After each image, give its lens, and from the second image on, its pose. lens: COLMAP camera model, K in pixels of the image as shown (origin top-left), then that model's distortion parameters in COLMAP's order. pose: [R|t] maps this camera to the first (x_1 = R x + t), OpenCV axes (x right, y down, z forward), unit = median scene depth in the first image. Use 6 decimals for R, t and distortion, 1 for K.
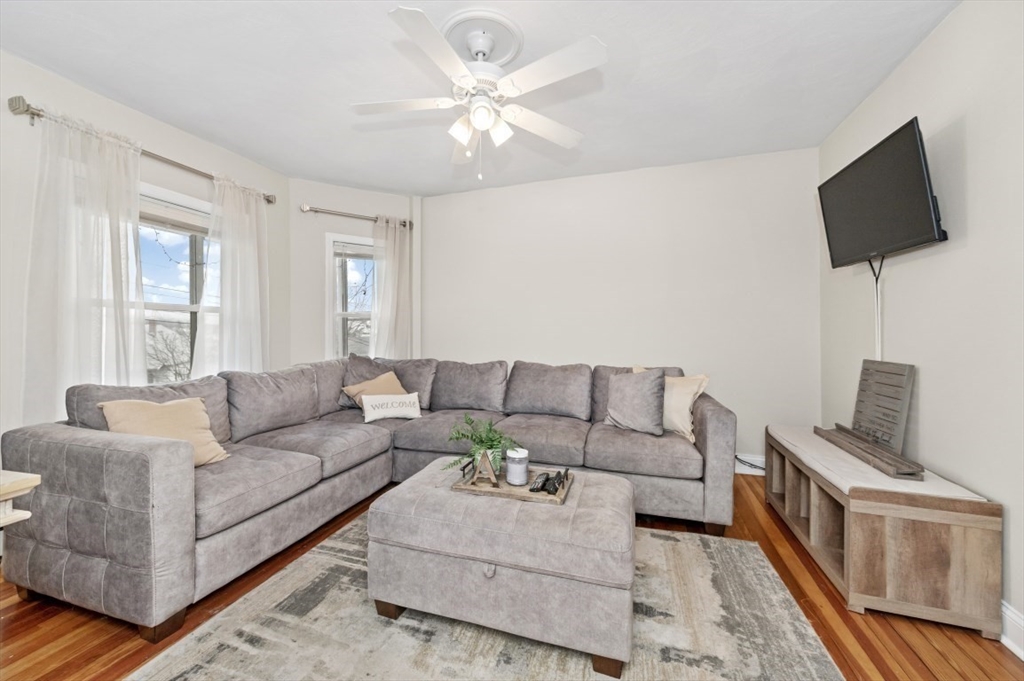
lens RADIAL K [[405.6, 0, 504.9], [0, 405.6, 336.8], [0, 0, 1]] dist [0.008201, 0.000365]
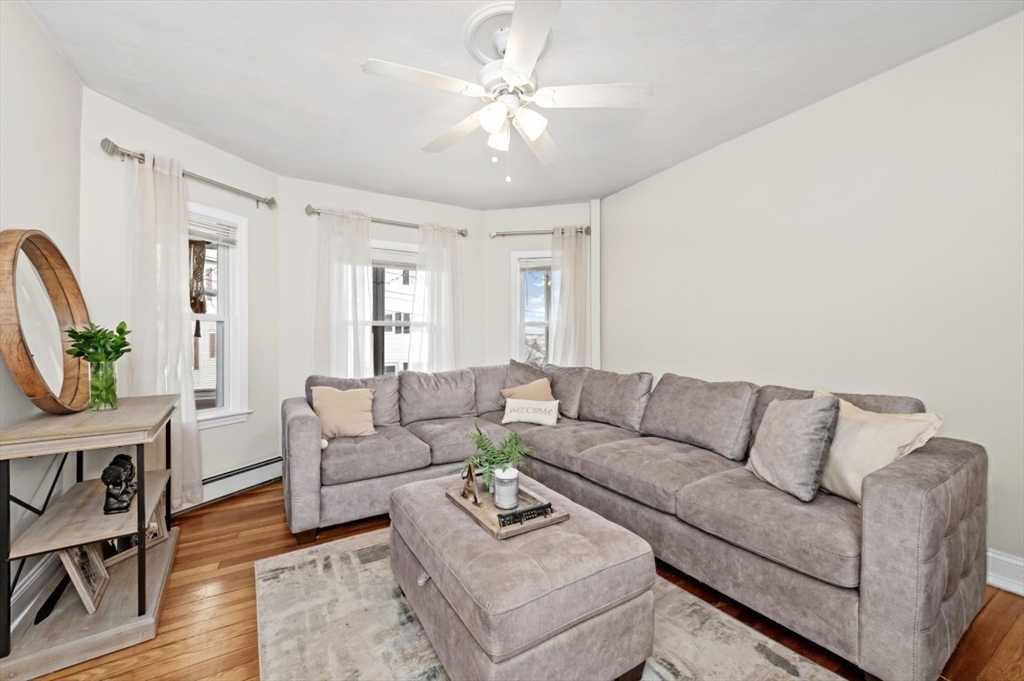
lens RADIAL K [[405.6, 0, 505.6], [0, 405.6, 342.1], [0, 0, 1]] dist [0.008201, 0.000365]
pose [[0.756834, -0.002960, -0.653601, 0.366968], [0.002735, 0.999995, -0.001362, -0.005645], [0.653602, -0.000757, 0.756838, 0.173822]]
